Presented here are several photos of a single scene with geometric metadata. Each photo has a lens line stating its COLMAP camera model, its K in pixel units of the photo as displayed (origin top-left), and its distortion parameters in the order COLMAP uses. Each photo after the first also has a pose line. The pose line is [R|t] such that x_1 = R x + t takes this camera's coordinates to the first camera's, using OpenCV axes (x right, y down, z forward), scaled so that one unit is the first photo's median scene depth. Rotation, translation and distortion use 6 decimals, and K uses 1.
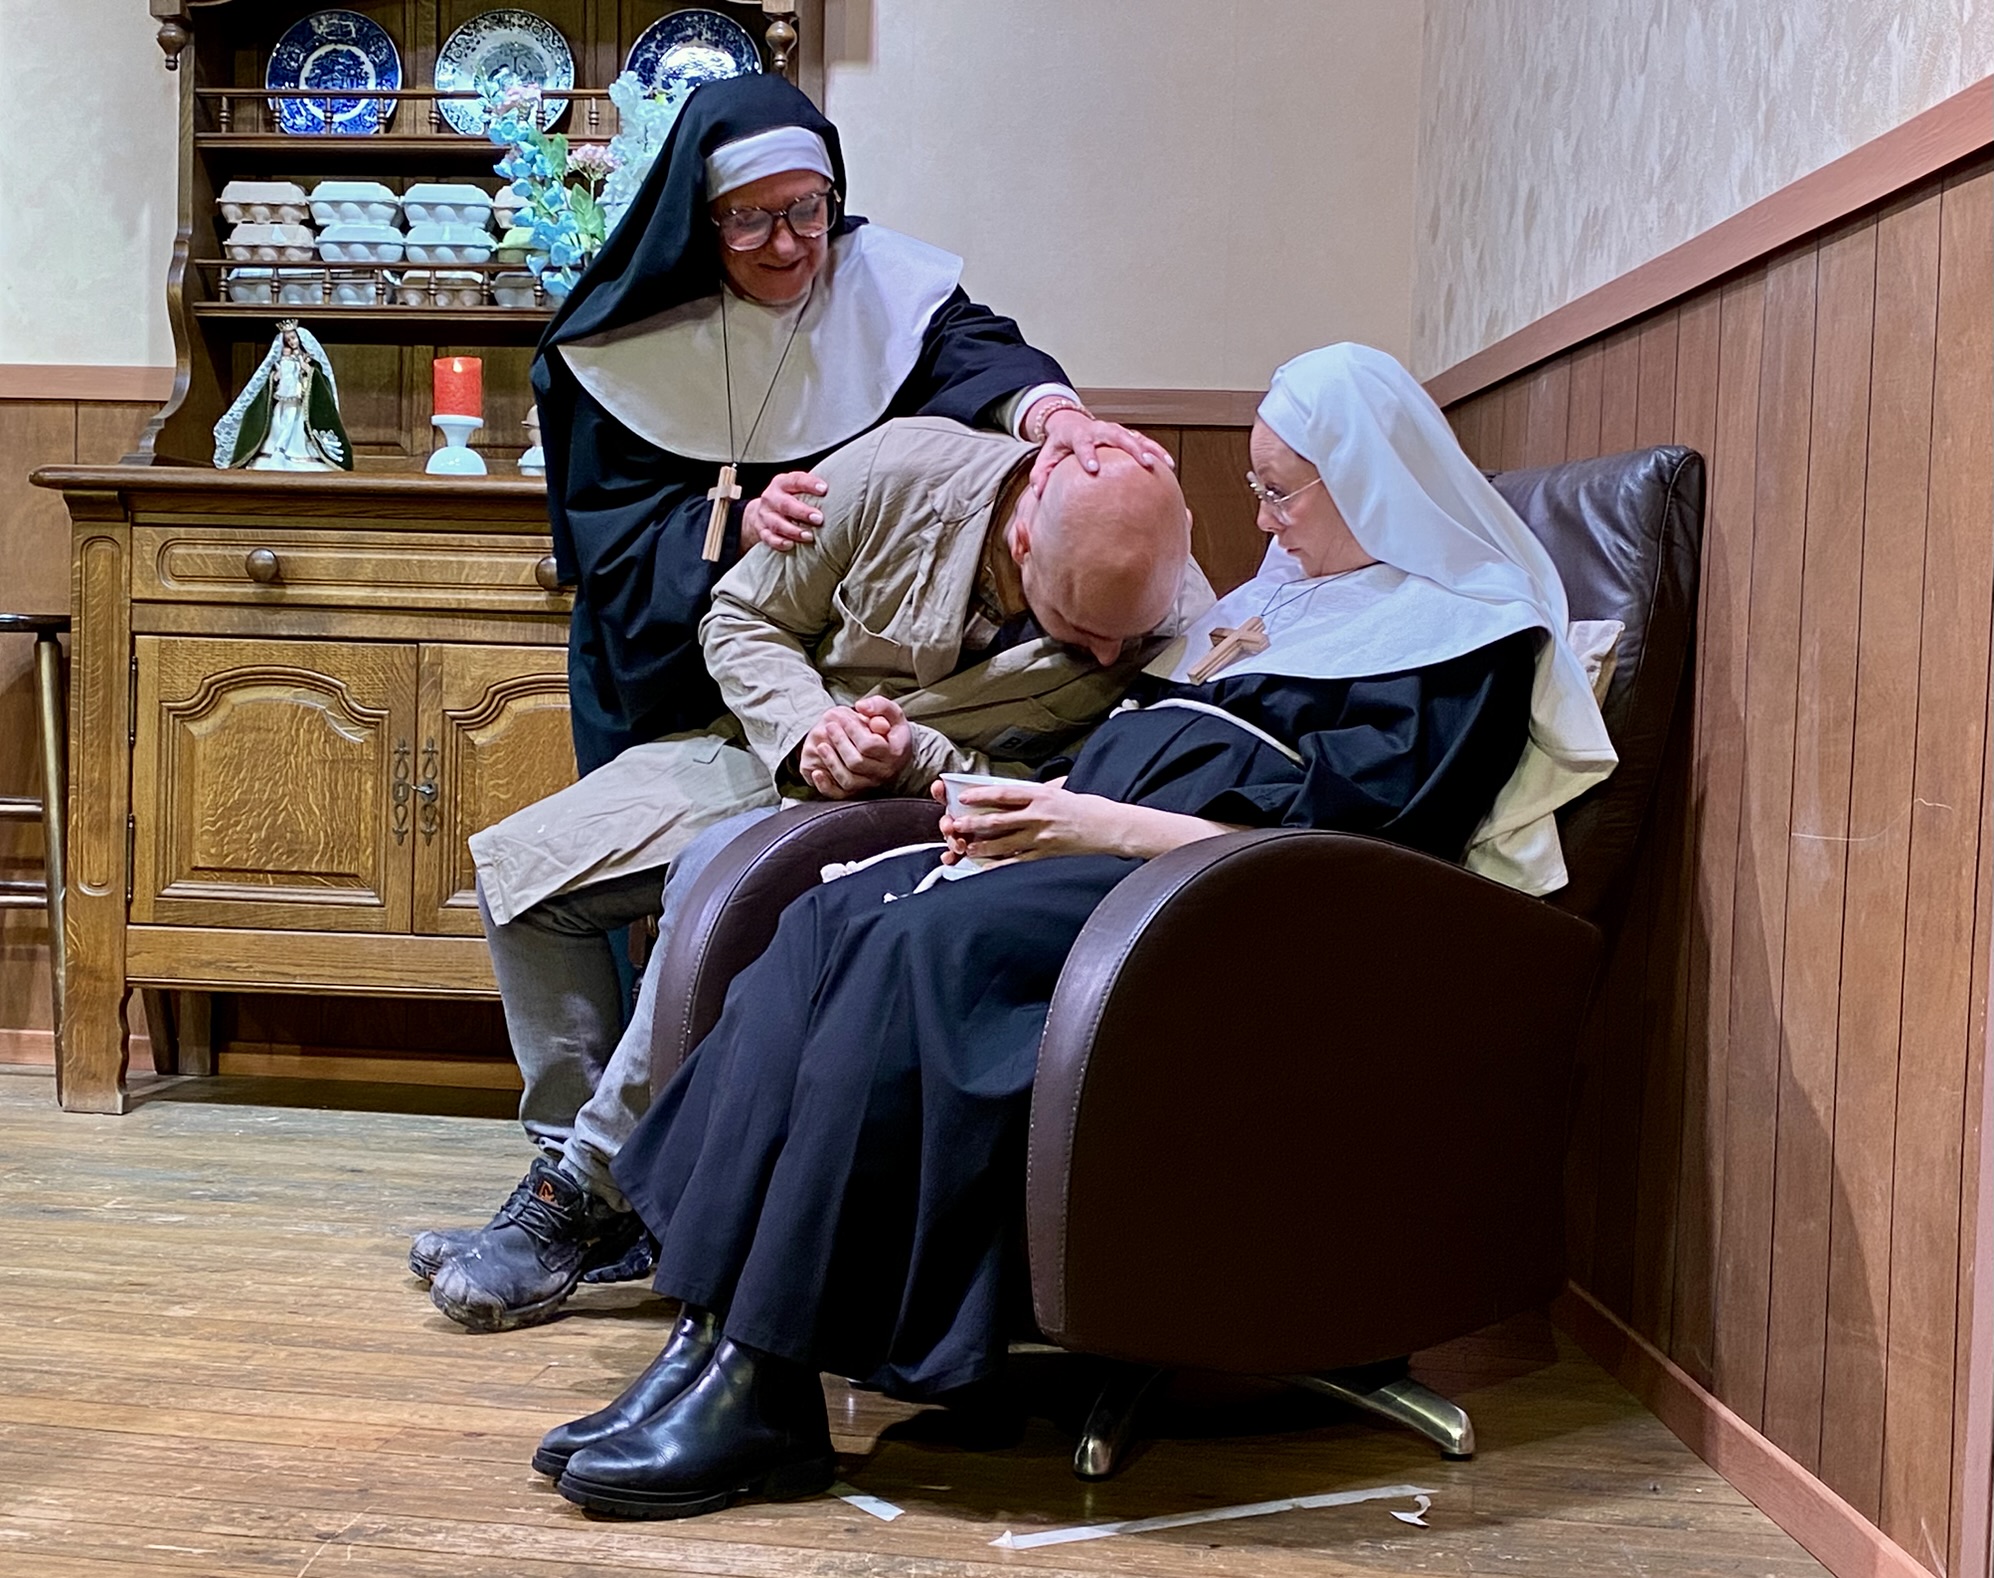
lens RADIAL K [[2795.7, 0, 967.2], [0, 2795.7, 782.9], [0, 0, 1]] dist [-0.000422, 0.000000]
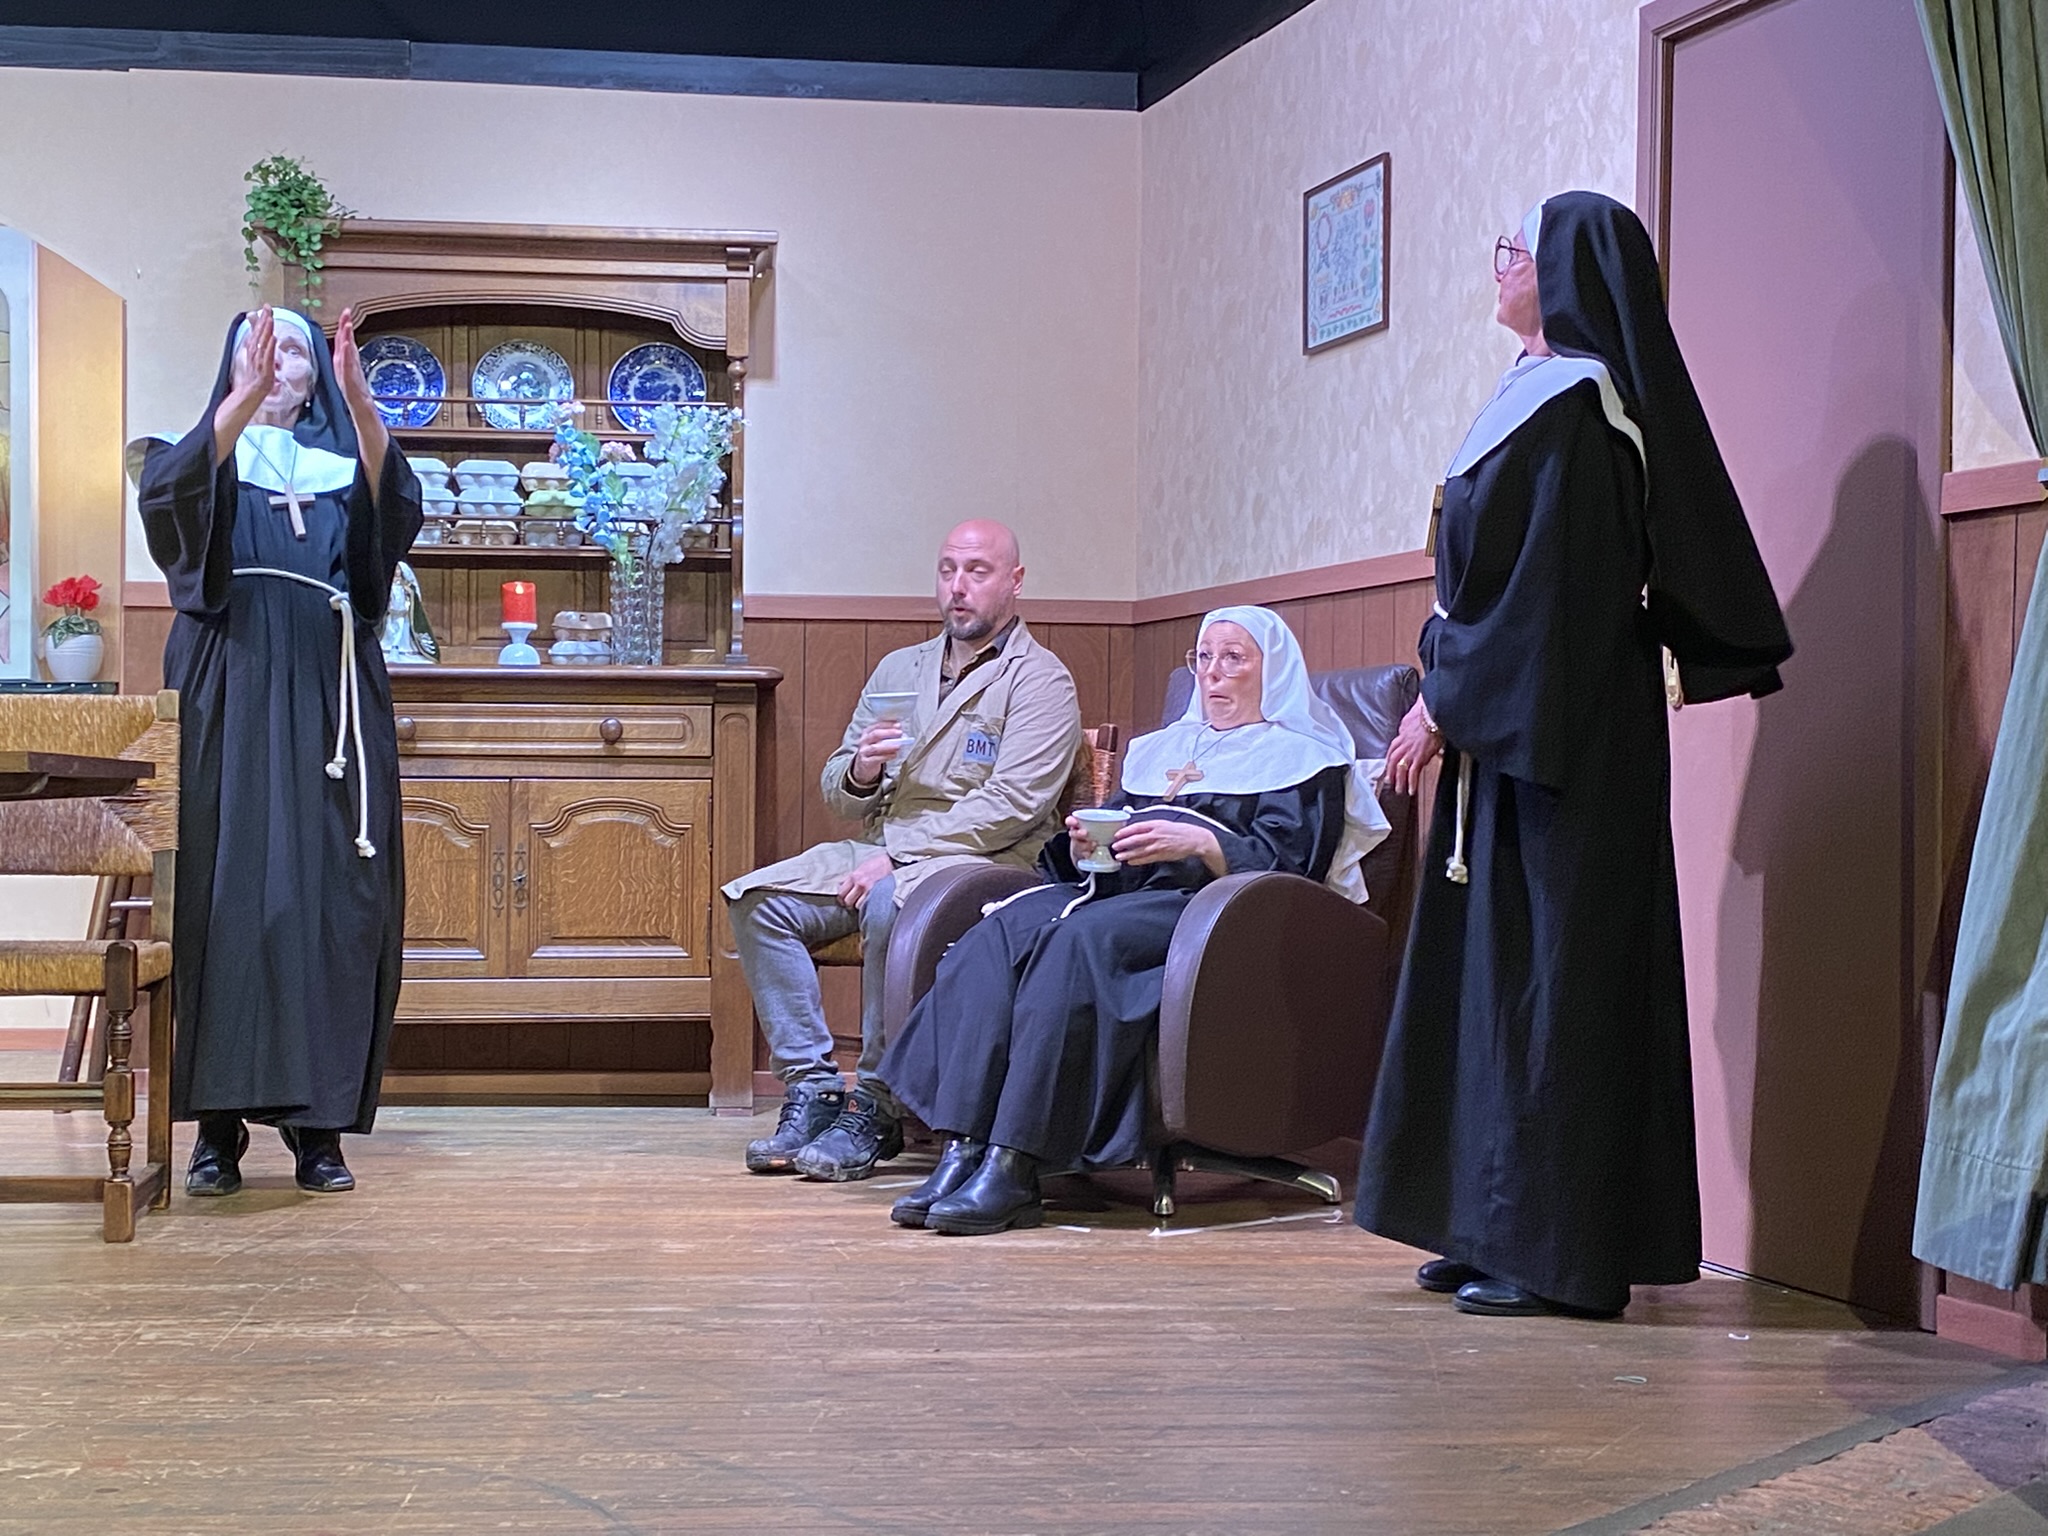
lens RADIAL K [[2775.6, 0, 1005.9], [0, 2775.6, 757.4], [0, 0, 1]] dist [0.023259, 0.000000]
pose [[0.967090, -0.023682, 0.253332, -0.318716], [0.033882, 0.998778, -0.035979, 0.000179], [-0.252170, 0.043378, 0.966710, -0.487749]]
